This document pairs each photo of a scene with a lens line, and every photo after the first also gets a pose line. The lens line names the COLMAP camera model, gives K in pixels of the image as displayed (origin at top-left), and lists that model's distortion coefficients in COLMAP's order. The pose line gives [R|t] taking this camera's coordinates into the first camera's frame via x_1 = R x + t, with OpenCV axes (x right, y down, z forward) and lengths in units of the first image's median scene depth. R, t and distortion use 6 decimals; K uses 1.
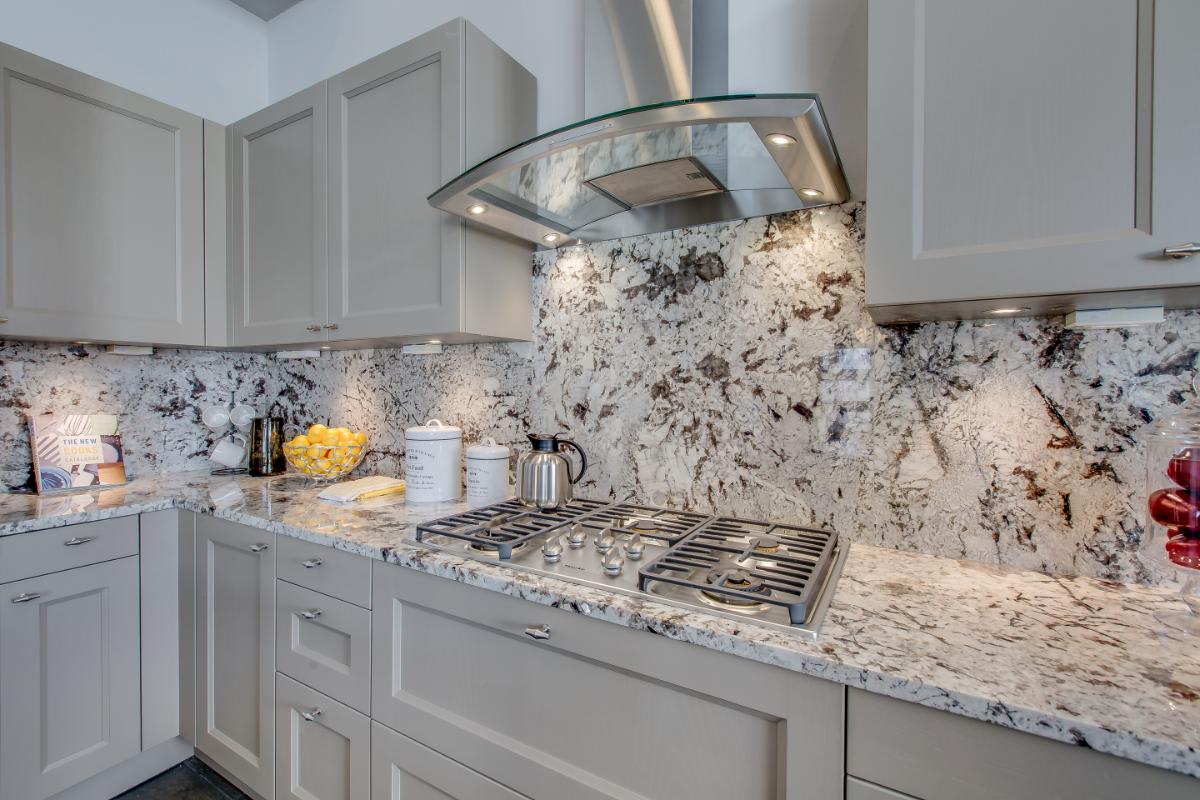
lens RADIAL K [[531.9, 0, 595.9], [0, 531.9, 421.1], [0, 0, 1]] dist [-0.000948, -0.001426]
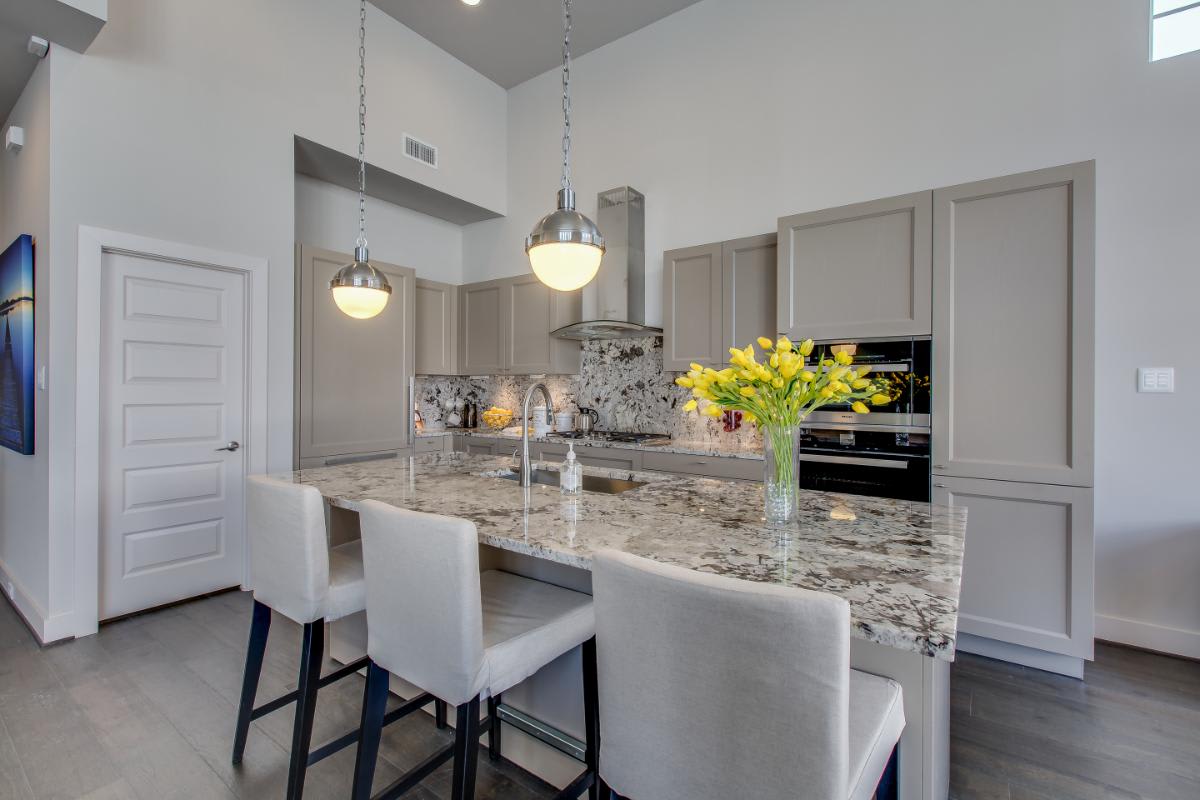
lens RADIAL K [[531.9, 0, 602.2], [0, 531.9, 393.5], [0, 0, 1]] dist [-0.000948, -0.001426]
pose [[0.996955, 0.000809, -0.077973, 0.224407], [-0.005503, 0.998183, -0.060008, 0.118958], [0.077783, 0.060255, 0.995148, -1.859762]]
